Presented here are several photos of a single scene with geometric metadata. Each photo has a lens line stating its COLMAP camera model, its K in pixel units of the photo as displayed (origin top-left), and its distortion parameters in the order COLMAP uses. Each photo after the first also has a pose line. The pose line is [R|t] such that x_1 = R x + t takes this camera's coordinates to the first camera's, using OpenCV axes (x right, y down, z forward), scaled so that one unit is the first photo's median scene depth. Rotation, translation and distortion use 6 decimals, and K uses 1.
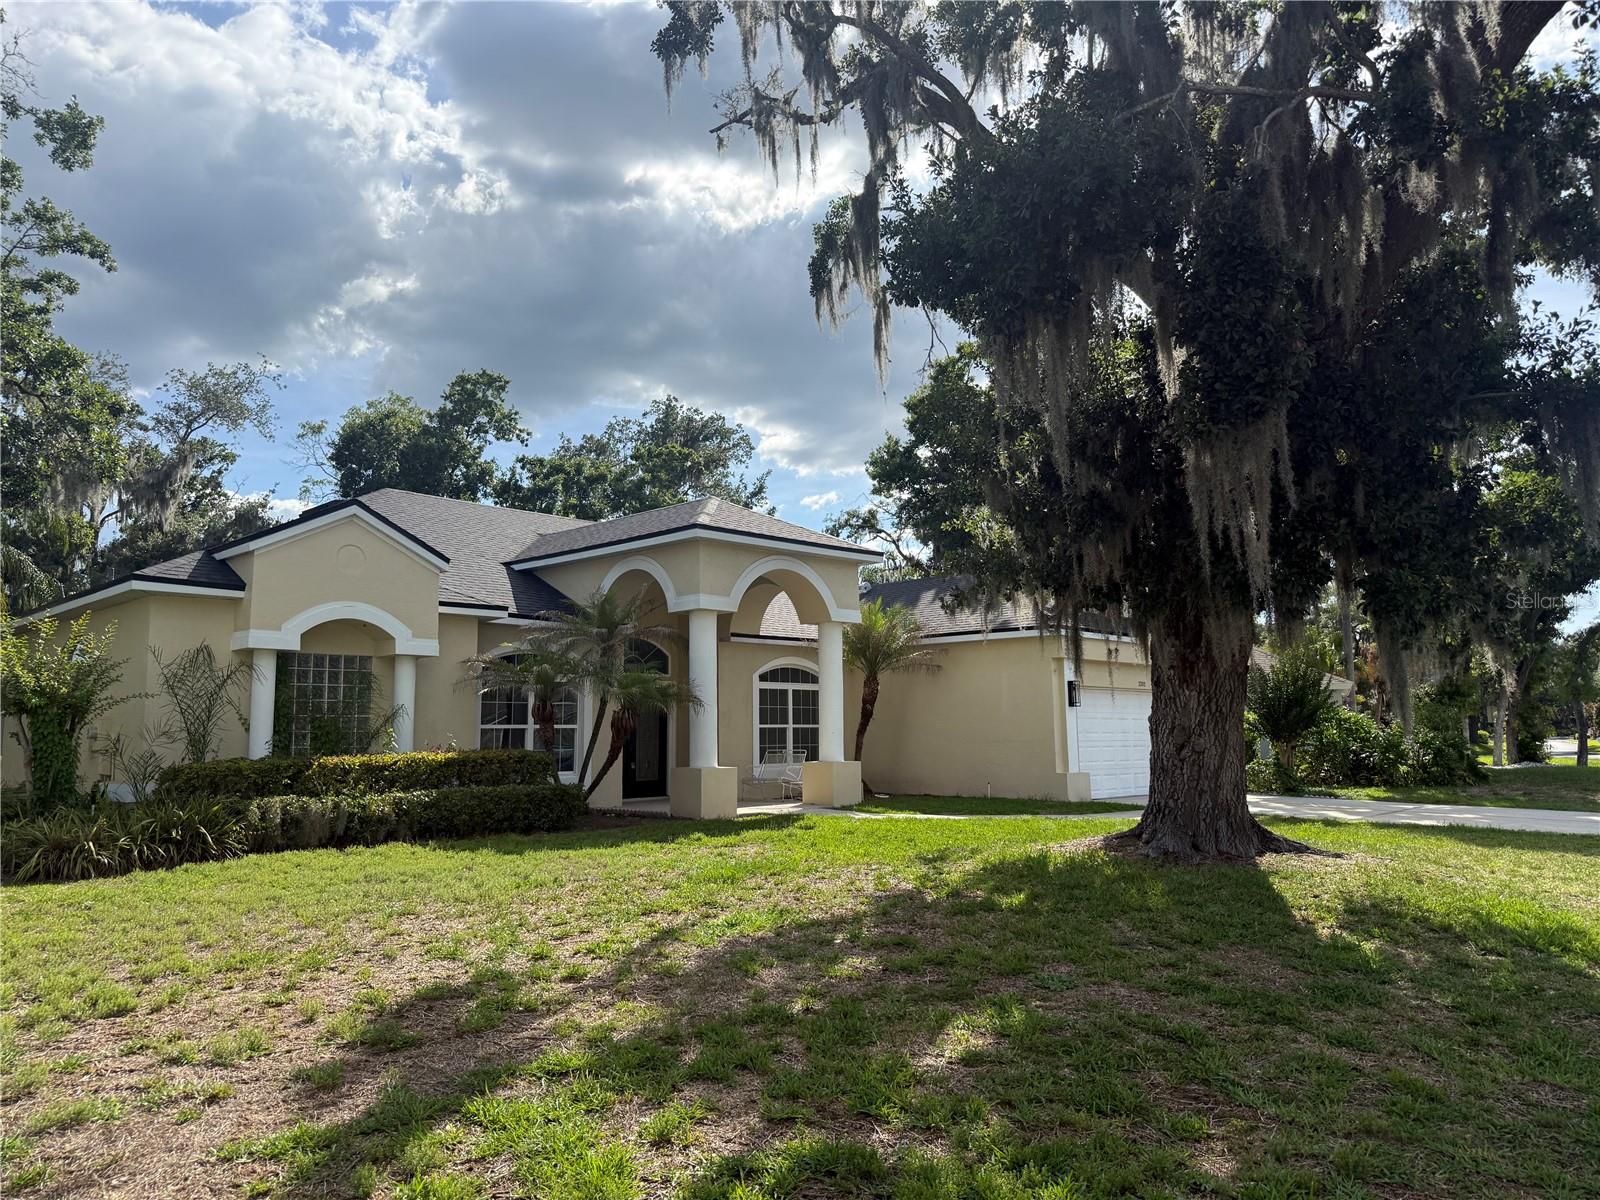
lens RADIAL K [[1129.3, 0, 790.5], [0, 1129.3, 598.1], [0, 0, 1]] dist [0.038706, -0.026463]
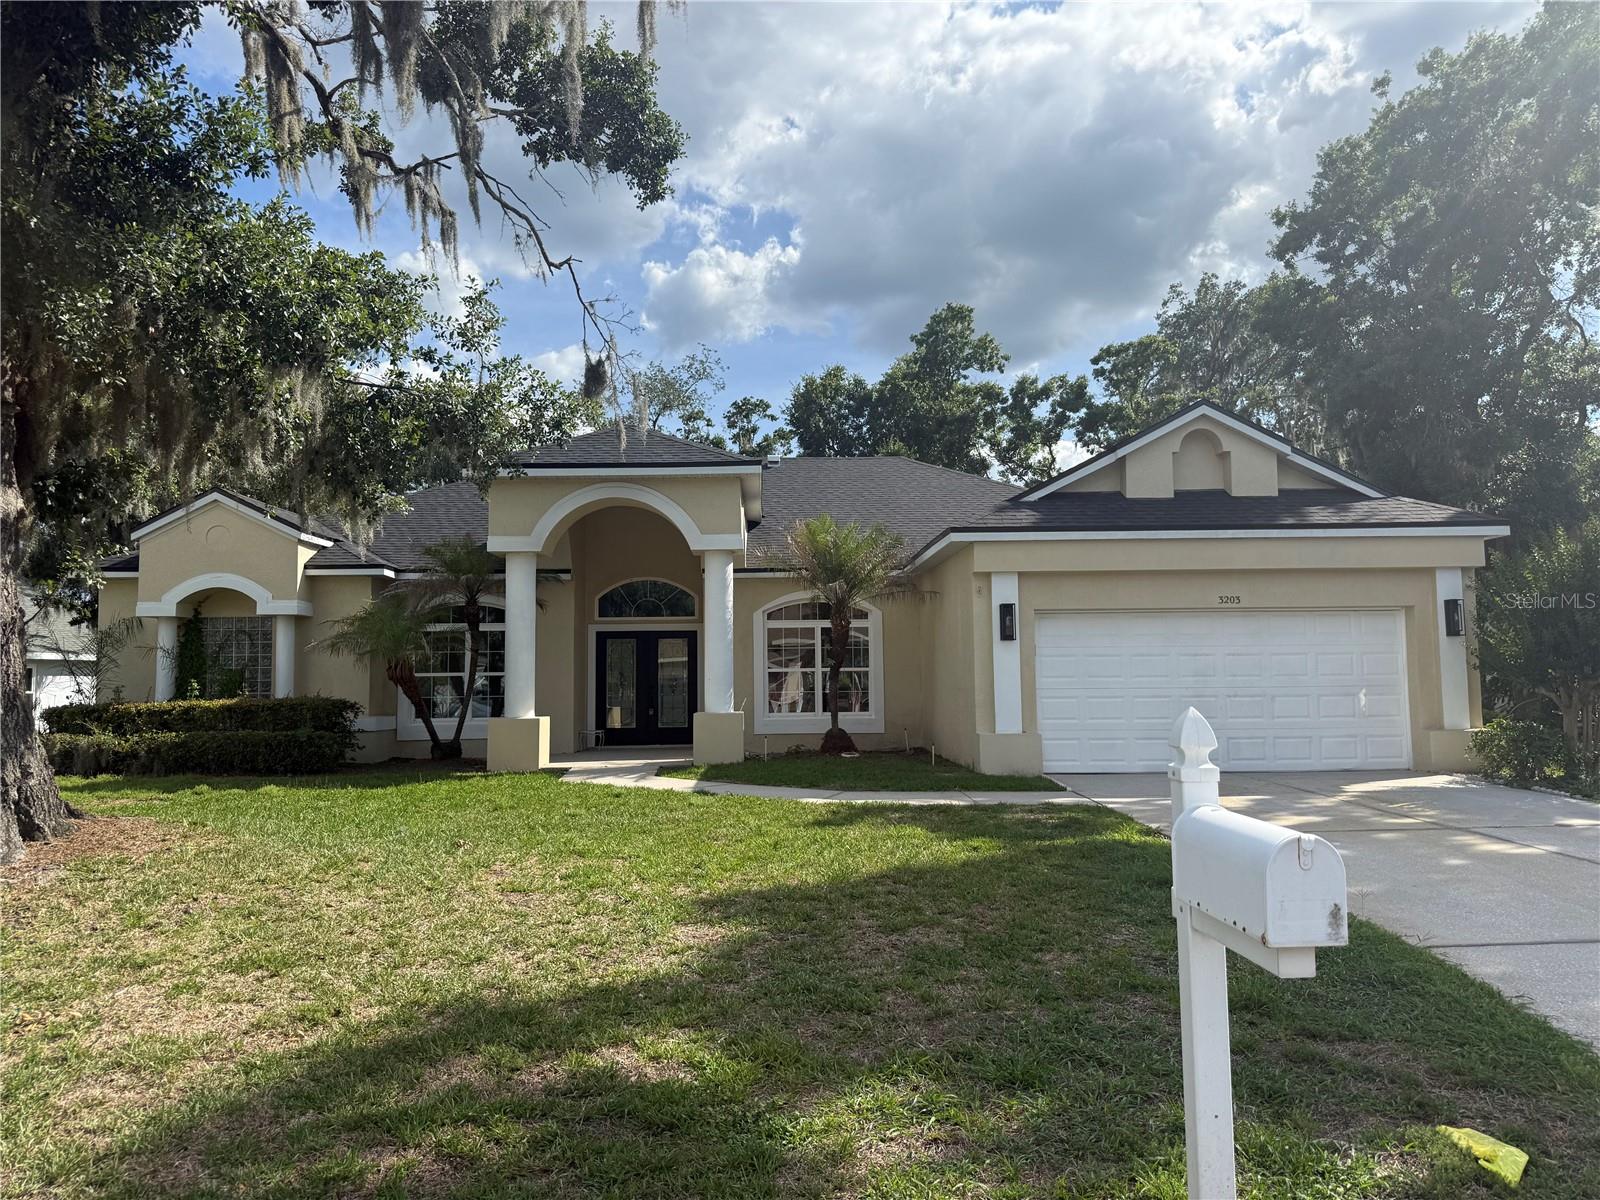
lens RADIAL K [[1129.3, 0, 794.7], [0, 1129.3, 603.2], [0, 0, 1]] dist [0.038706, -0.026463]
pose [[0.695434, -0.047471, -0.717020, 0.626266], [0.089922, 0.995721, 0.021292, 0.043708], [0.712942, -0.079283, 0.696727, 0.394970]]
